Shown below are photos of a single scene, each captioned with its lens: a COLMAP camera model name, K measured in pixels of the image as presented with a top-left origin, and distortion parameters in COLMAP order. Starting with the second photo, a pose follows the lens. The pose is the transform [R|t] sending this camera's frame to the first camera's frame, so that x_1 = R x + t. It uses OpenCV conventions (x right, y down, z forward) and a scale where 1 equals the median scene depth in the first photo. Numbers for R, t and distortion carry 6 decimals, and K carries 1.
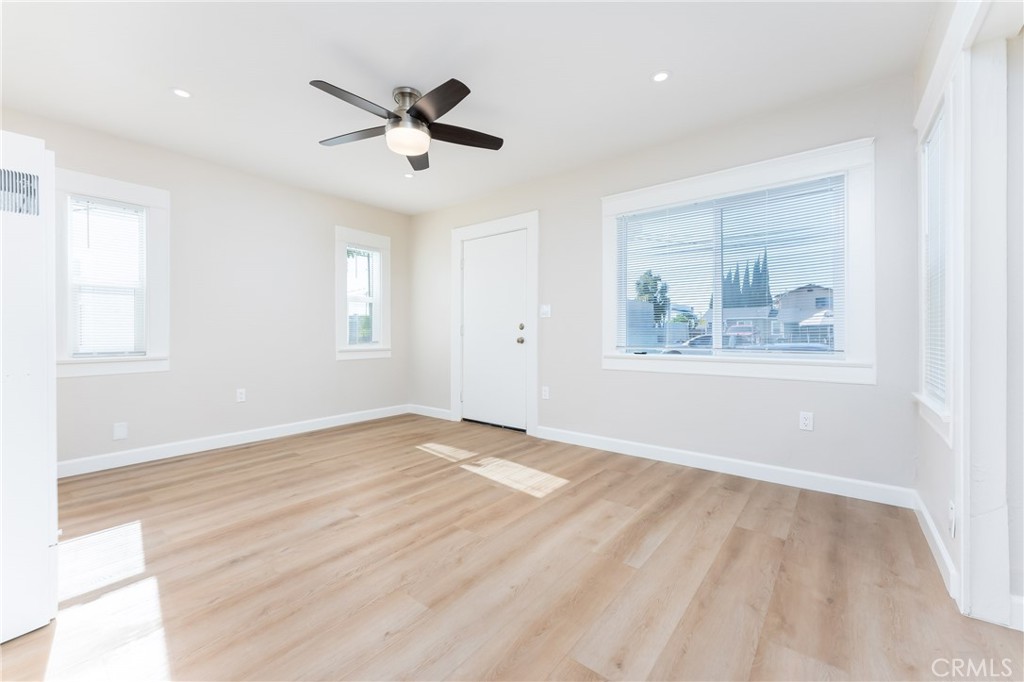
lens RADIAL K [[413.3, 0, 513.2], [0, 413.3, 339.7], [0, 0, 1]] dist [-0.000684, 0.000021]
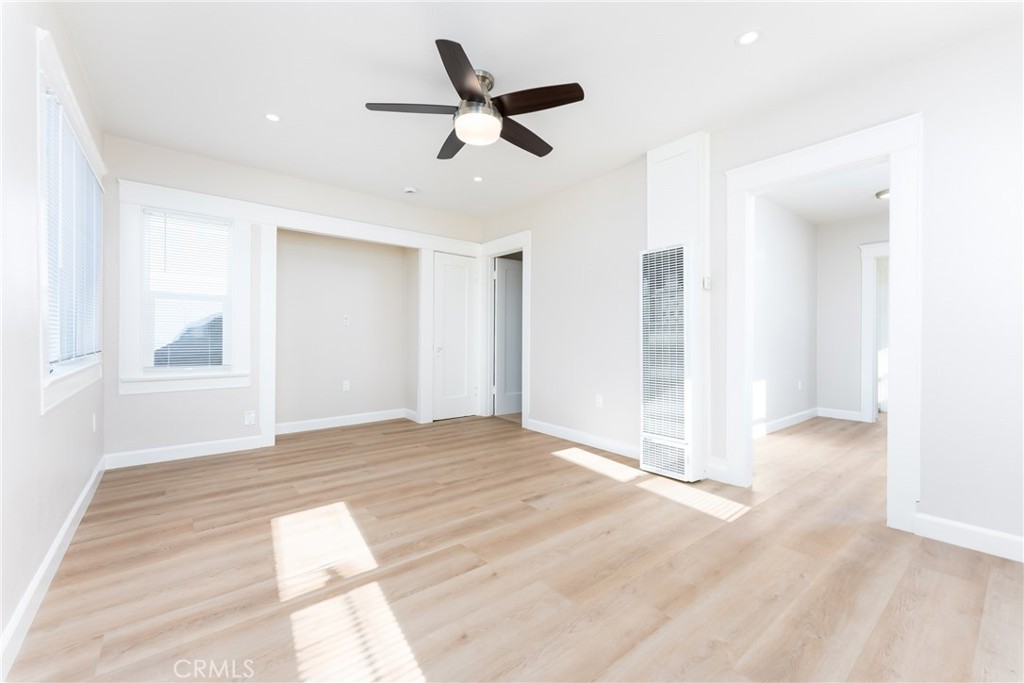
lens RADIAL K [[413.3, 0, 514.6], [0, 413.3, 337.1], [0, 0, 1]] dist [-0.000684, 0.000021]
pose [[-0.978068, -0.004798, 0.208232, -0.545967], [-0.001874, 0.999897, 0.014235, -0.028153], [-0.208279, 0.013532, -0.977976, 1.947984]]
